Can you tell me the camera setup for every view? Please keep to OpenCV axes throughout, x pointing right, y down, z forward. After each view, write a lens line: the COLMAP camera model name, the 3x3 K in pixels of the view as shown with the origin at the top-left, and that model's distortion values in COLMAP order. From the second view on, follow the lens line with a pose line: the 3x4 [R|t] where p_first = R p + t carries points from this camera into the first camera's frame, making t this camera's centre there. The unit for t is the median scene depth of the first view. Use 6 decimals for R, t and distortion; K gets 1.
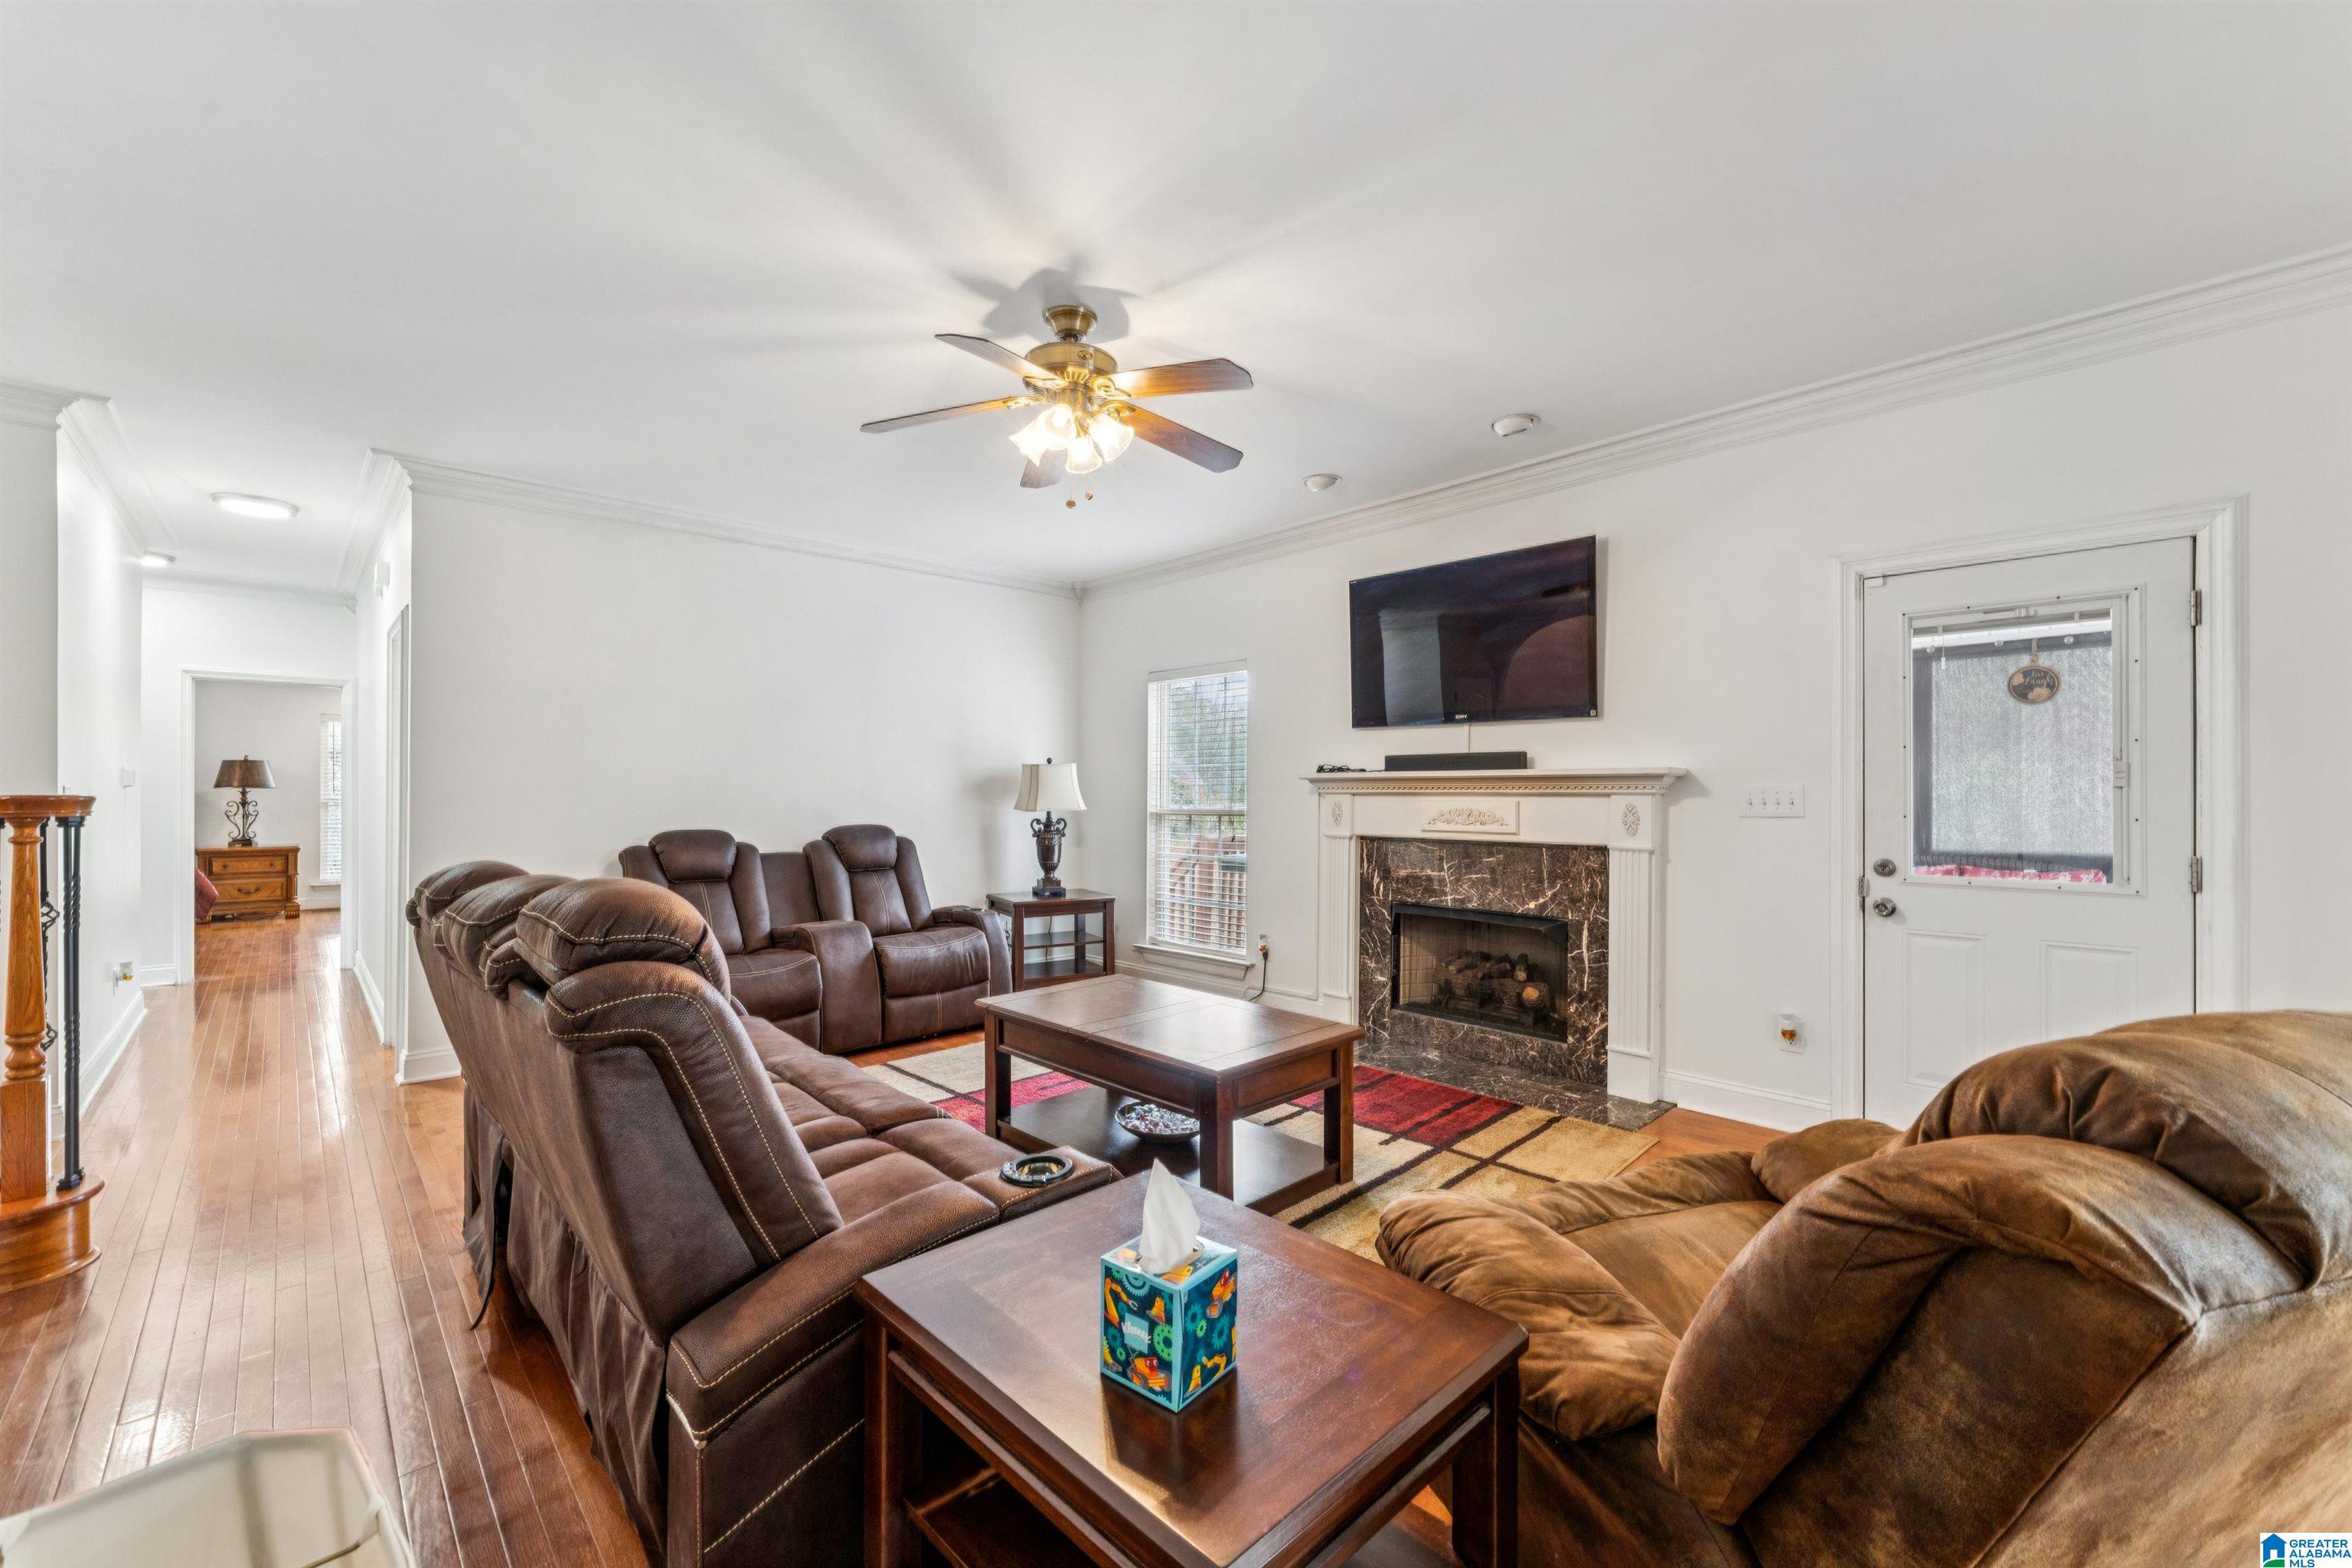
lens RADIAL K [[950.4, 0, 1170.8], [0, 950.4, 782.7], [0, 0, 1]] dist [-0.003519, -0.000224]
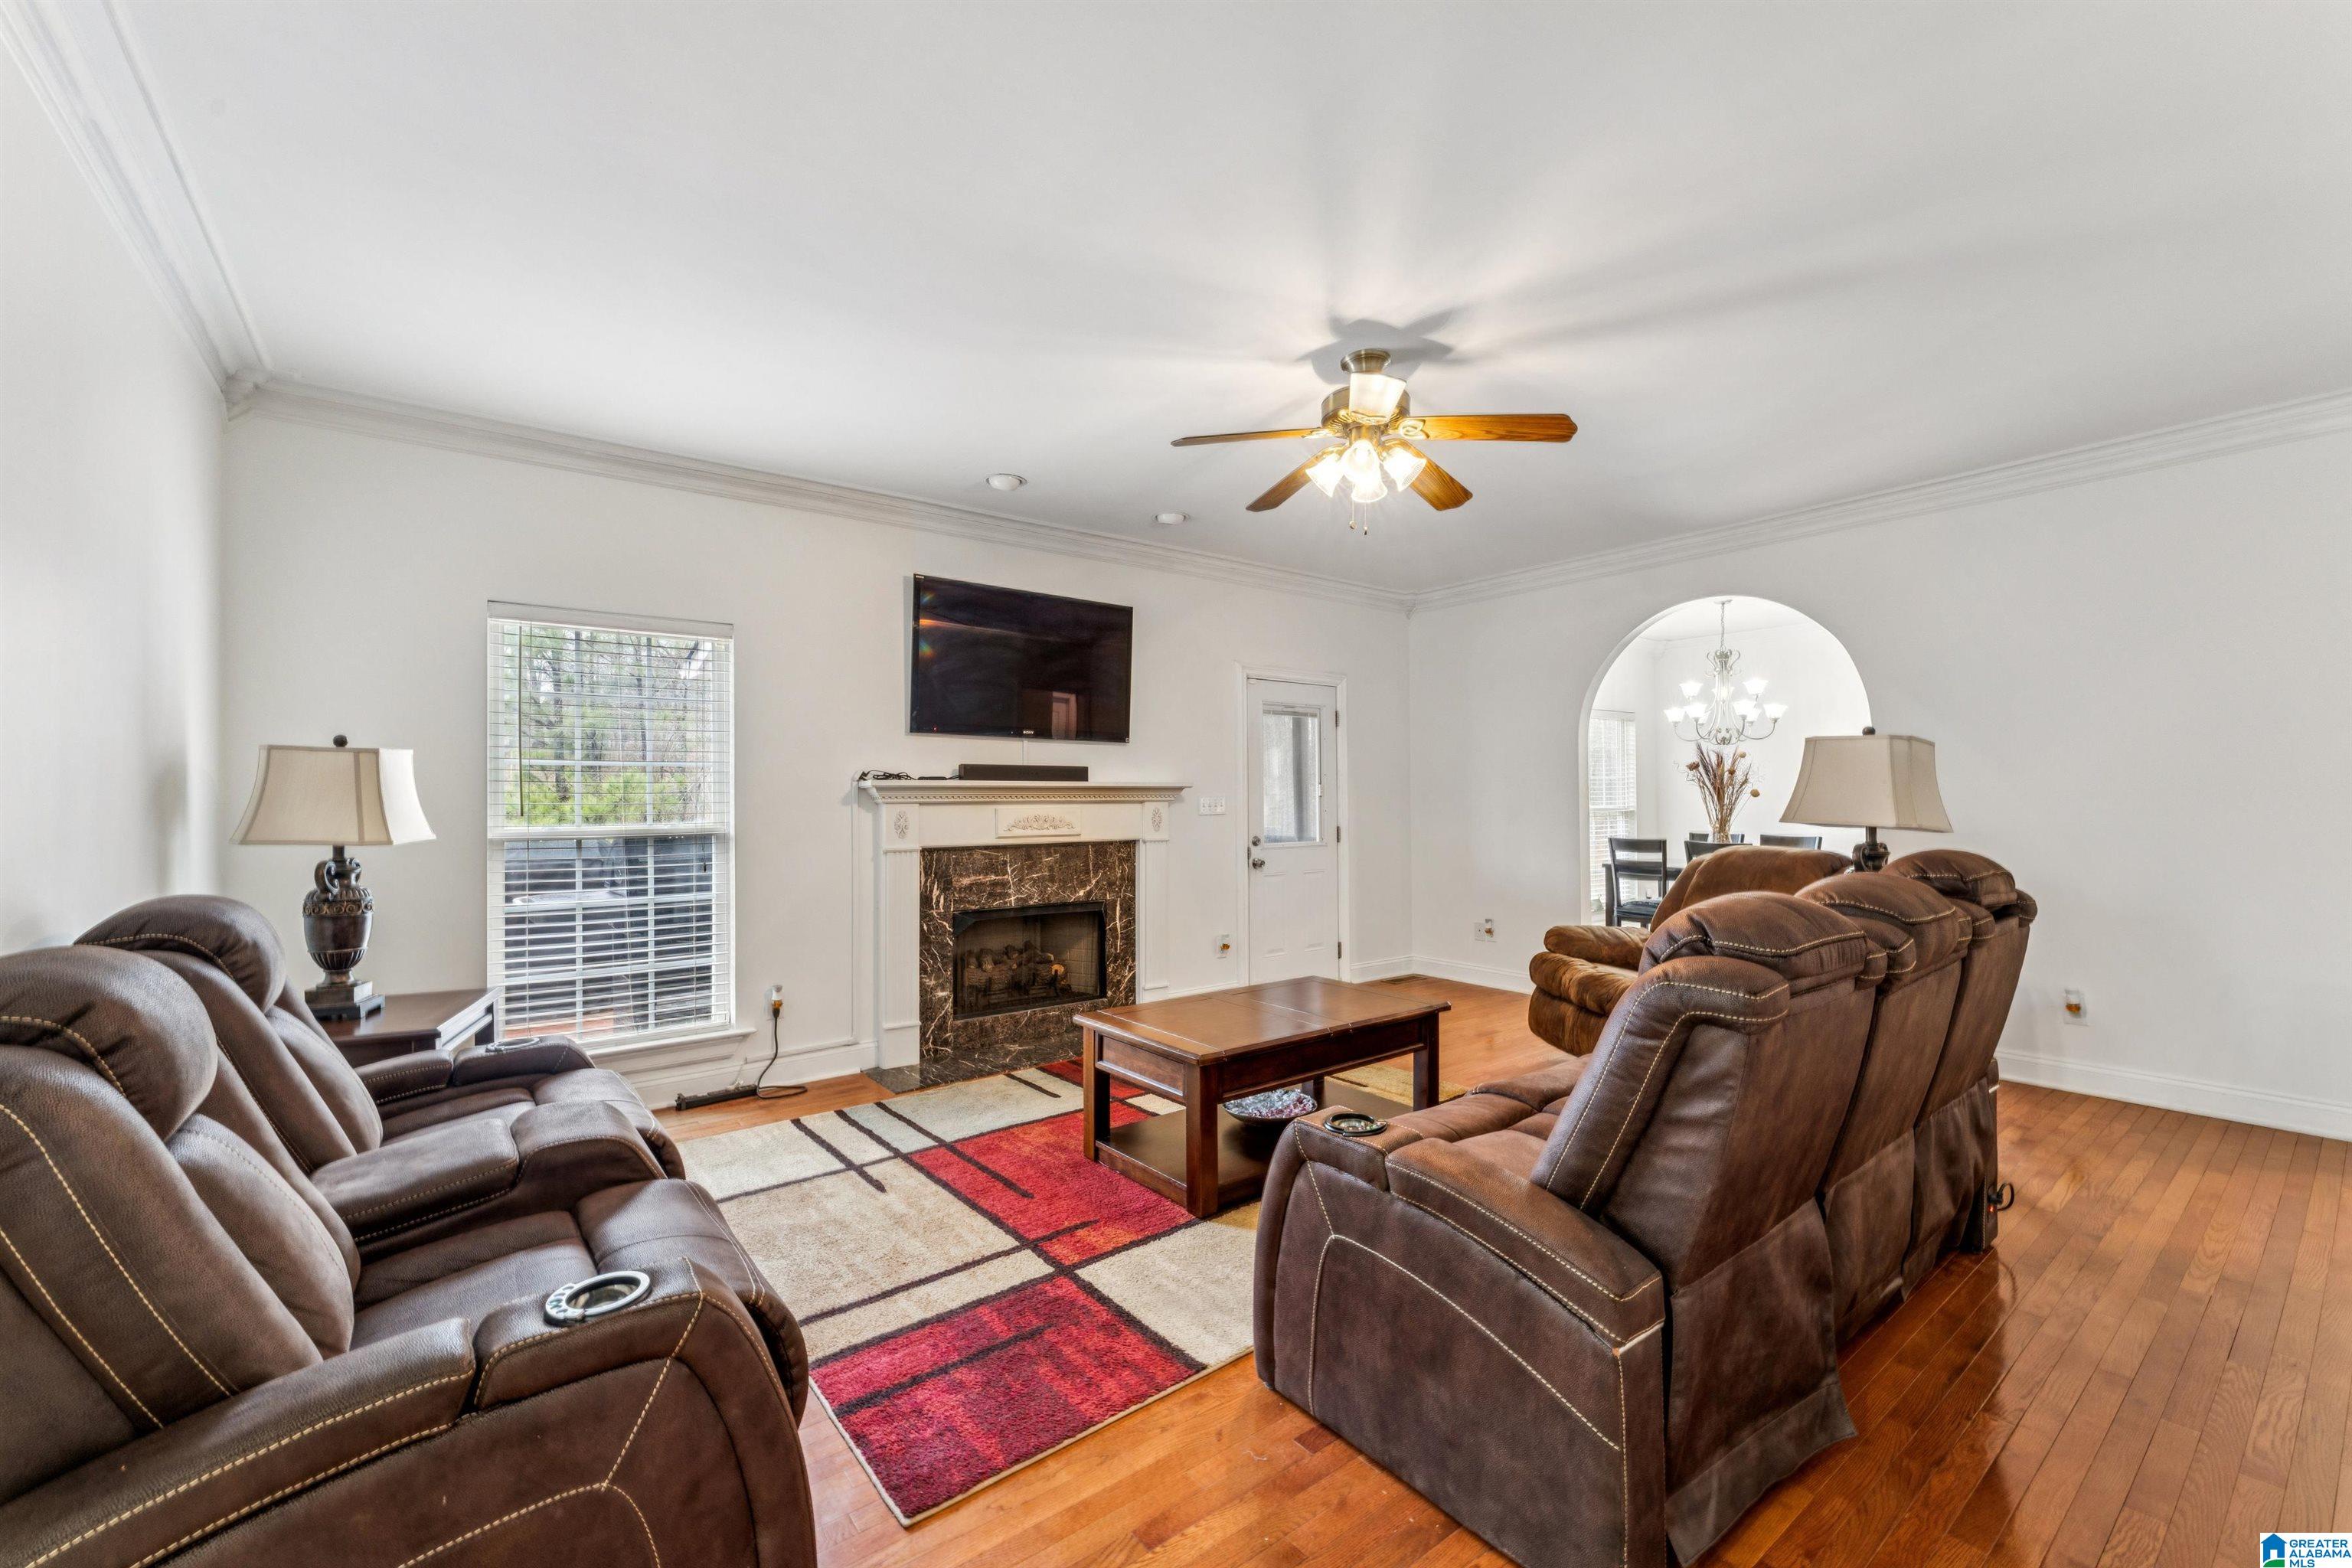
lens RADIAL K [[950.4, 0, 1179.1], [0, 950.4, 789.3], [0, 0, 1]] dist [-0.003519, -0.000224]
pose [[0.099875, 0.008098, 0.994967, -0.818933], [-0.002006, 0.999966, -0.007937, 0.005549], [-0.994998, -0.001204, 0.099888, 0.755121]]
